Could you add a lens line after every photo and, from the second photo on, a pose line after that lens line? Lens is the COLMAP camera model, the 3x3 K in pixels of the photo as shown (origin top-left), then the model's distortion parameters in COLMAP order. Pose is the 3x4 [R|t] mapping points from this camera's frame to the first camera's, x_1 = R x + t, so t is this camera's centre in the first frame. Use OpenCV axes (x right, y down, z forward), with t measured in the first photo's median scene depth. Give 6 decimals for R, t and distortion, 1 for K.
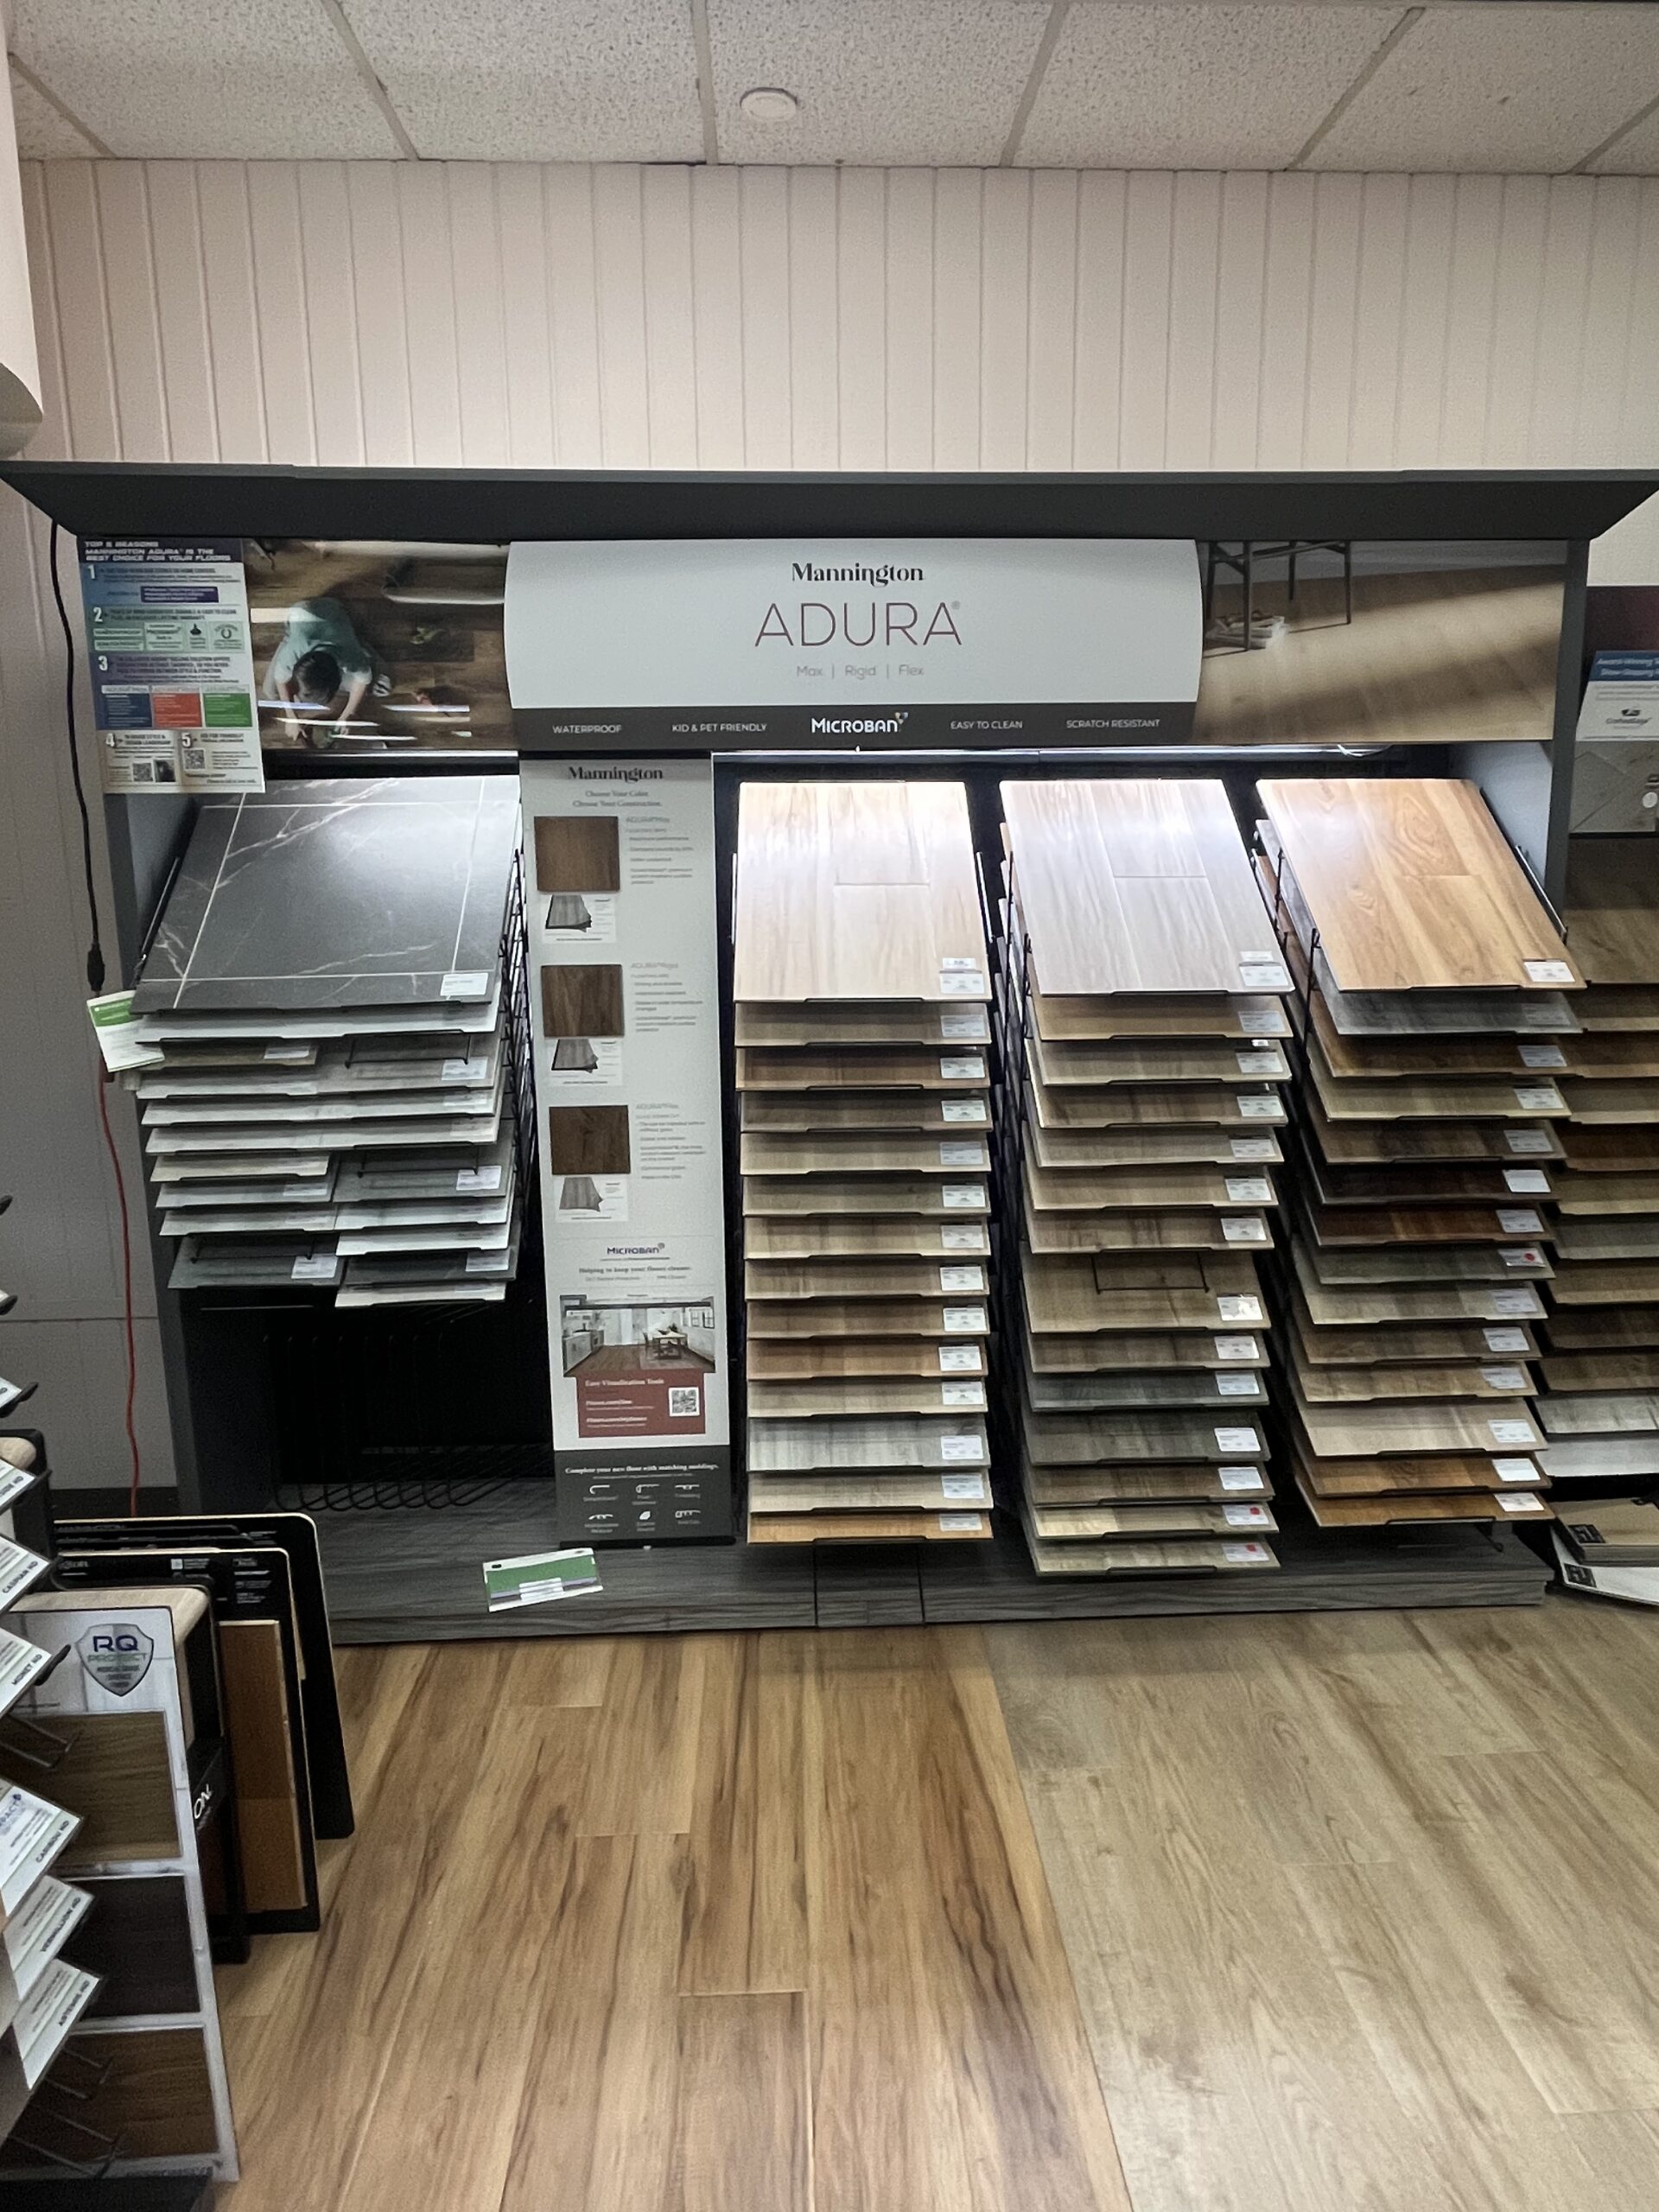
lens RADIAL K [[1319.1, 0, 834.4], [0, 1319.1, 1083.8], [0, 0, 1]] dist [-0.004321, -0.007795]
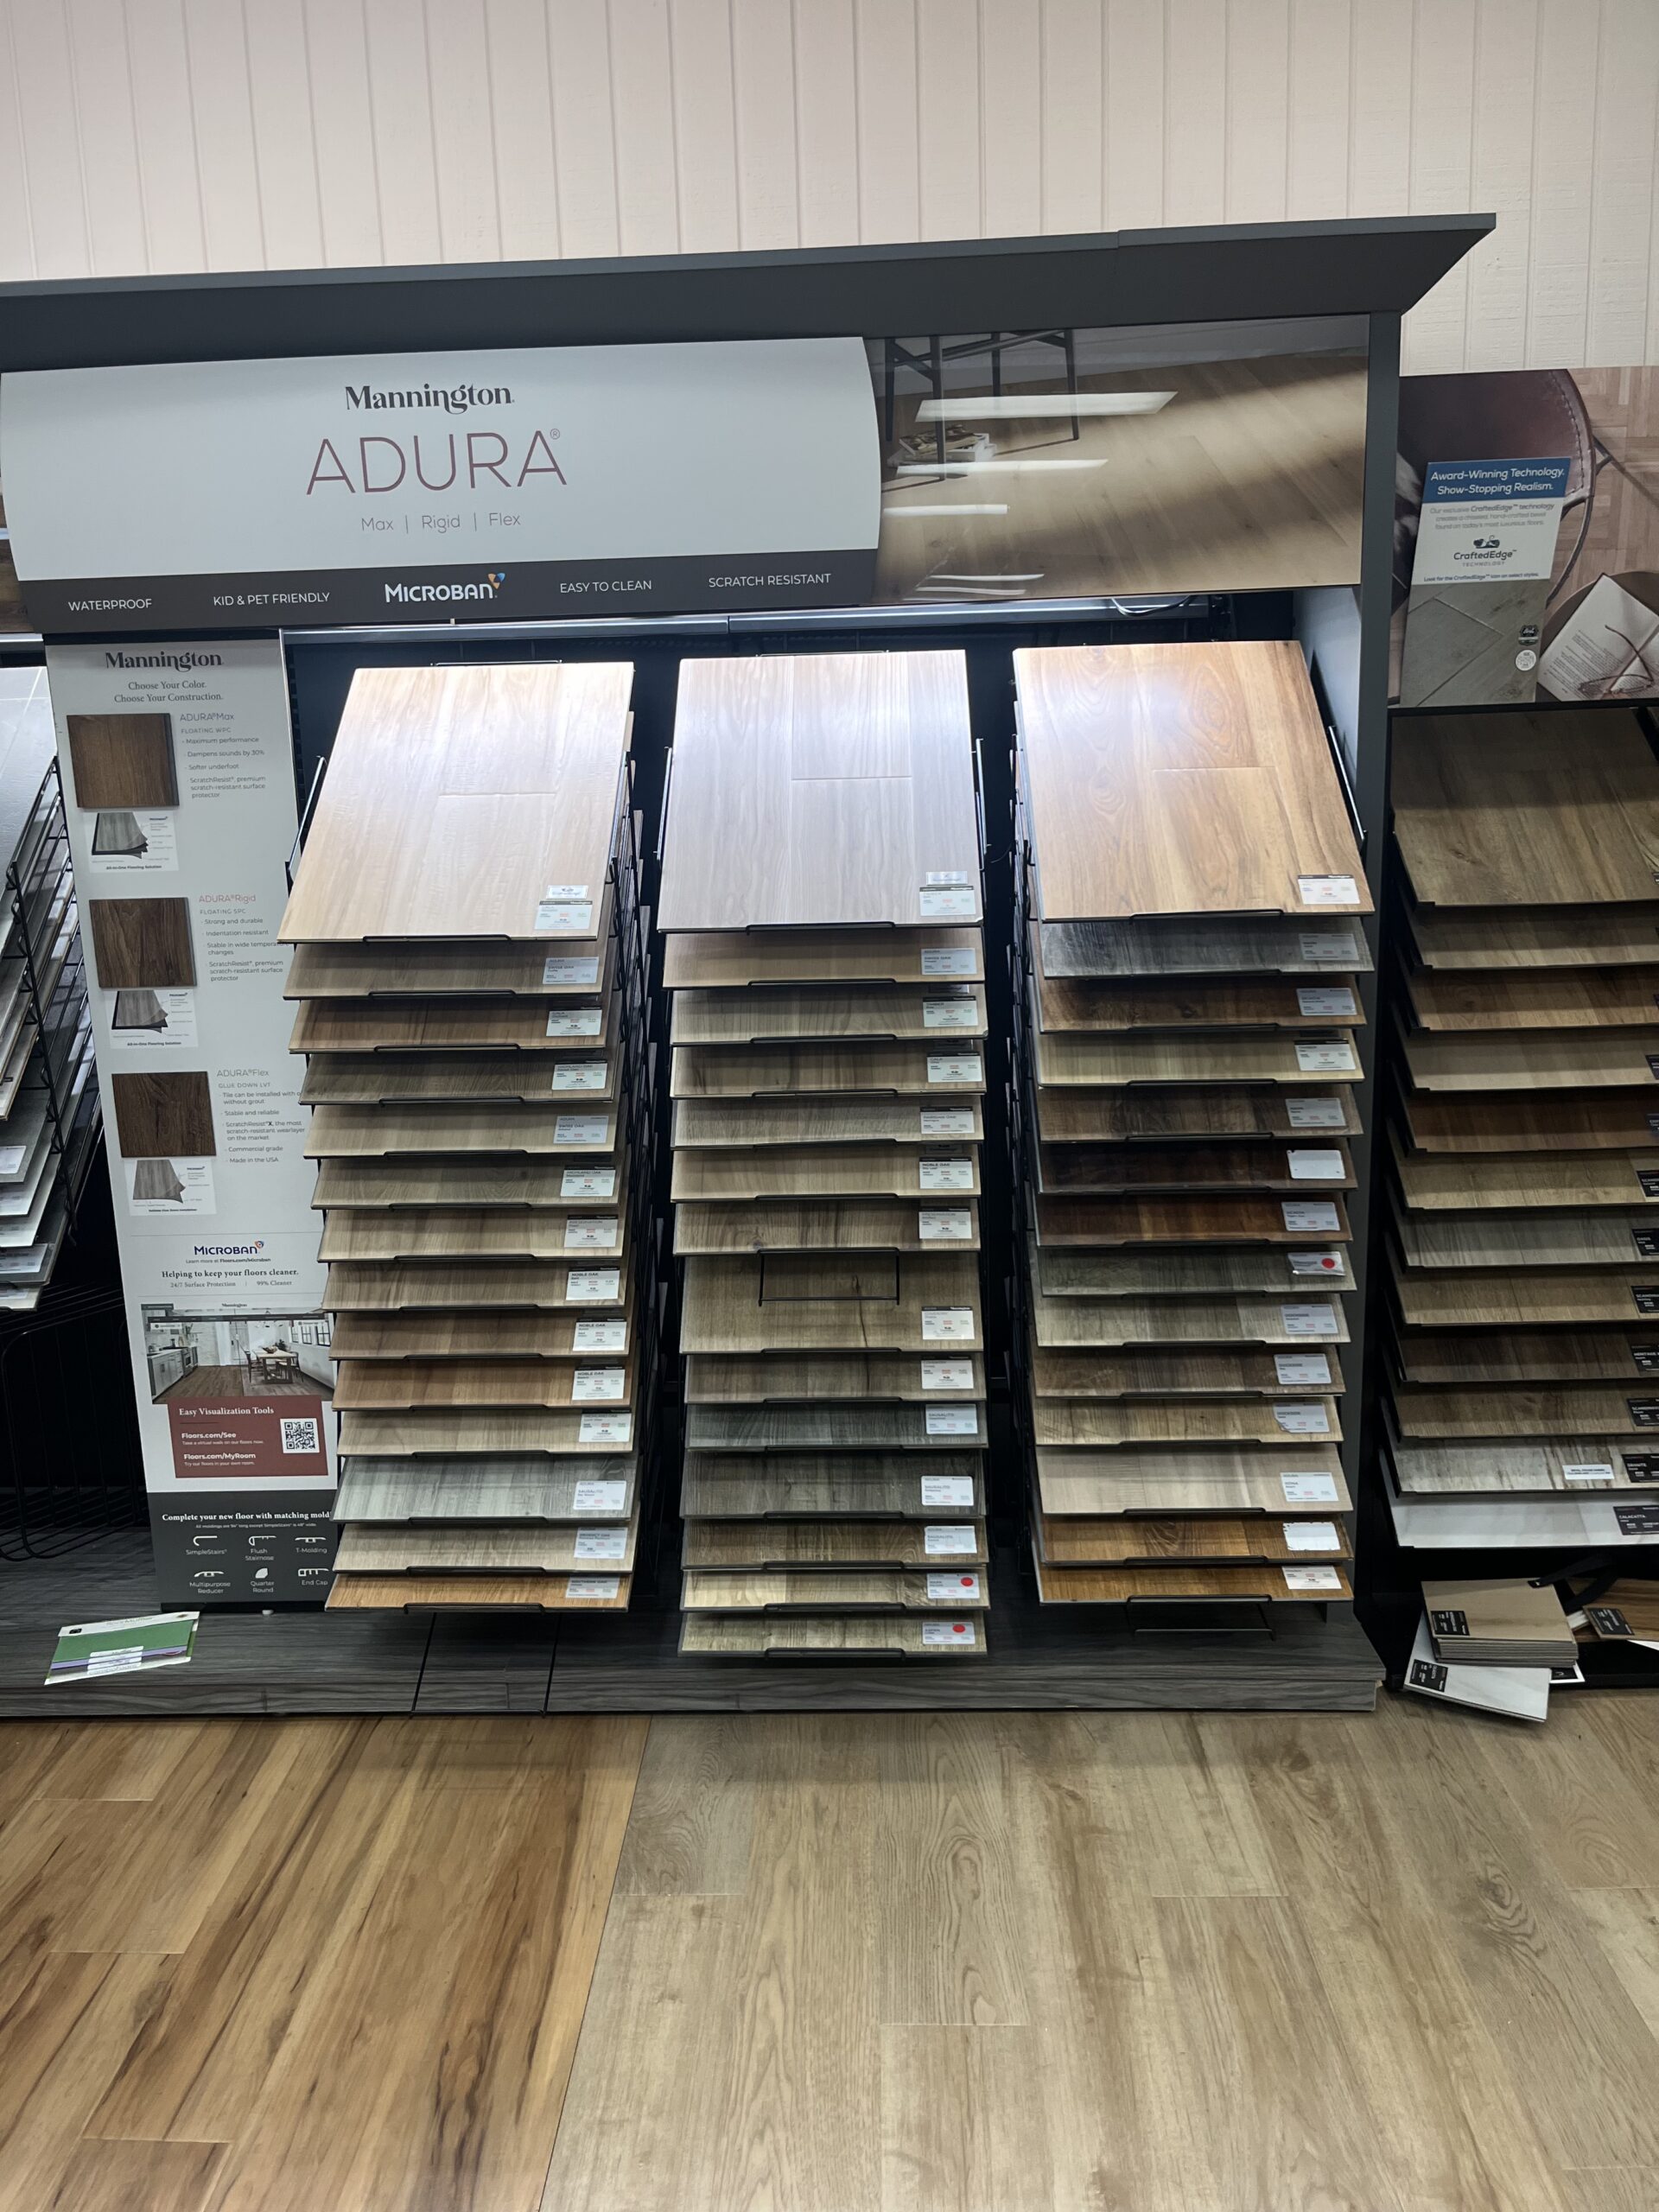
lens RADIAL K [[1665.8, 0, 836.9], [0, 1665.8, 1097.4], [0, 0, 1]] dist [0.042781, -0.073067]
pose [[0.996782, -0.003242, -0.080091, 0.325145], [0.005931, 0.999426, 0.033359, 0.000163], [0.079937, -0.033727, 0.996229, 0.004763]]
